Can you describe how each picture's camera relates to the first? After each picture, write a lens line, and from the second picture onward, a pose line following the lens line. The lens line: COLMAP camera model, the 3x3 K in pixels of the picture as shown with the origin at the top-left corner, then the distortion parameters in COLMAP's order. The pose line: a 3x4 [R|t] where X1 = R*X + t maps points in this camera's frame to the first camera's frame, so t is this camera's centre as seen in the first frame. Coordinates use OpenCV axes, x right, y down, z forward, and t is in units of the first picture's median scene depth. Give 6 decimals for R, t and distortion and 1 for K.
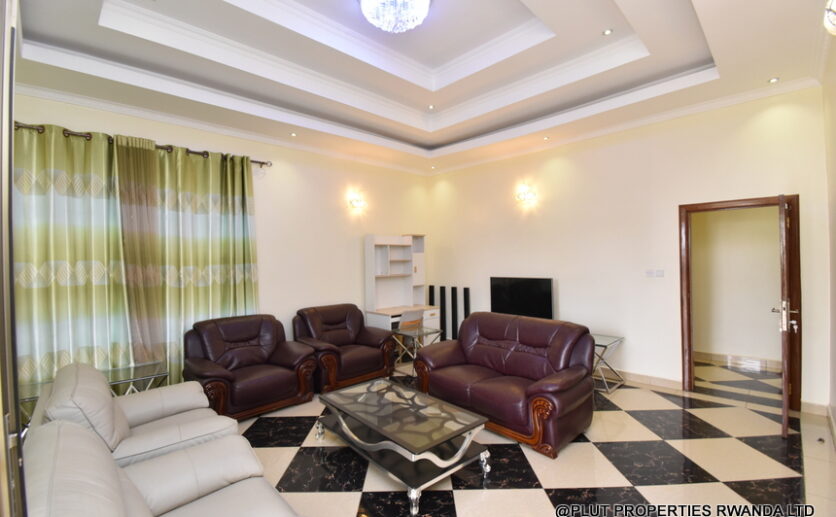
lens RADIAL K [[370.6, 0, 412.3], [0, 370.6, 256.4], [0, 0, 1]] dist [0.001433, -0.000138]
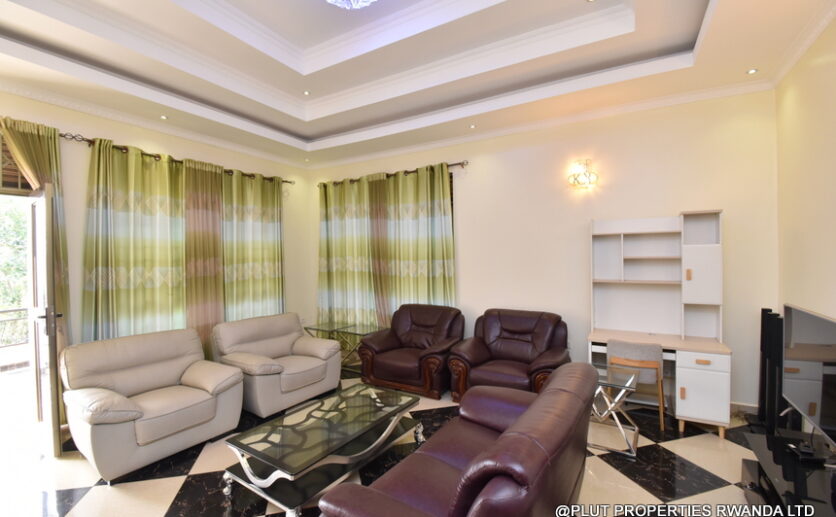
lens RADIAL K [[370.6, 0, 413.7], [0, 370.6, 256.8], [0, 0, 1]] dist [0.001433, -0.000138]
pose [[0.257714, 0.015064, -0.966104, 0.568762], [0.014312, 0.999709, 0.019406, -0.010456], [0.966115, -0.018828, 0.257423, 0.590353]]
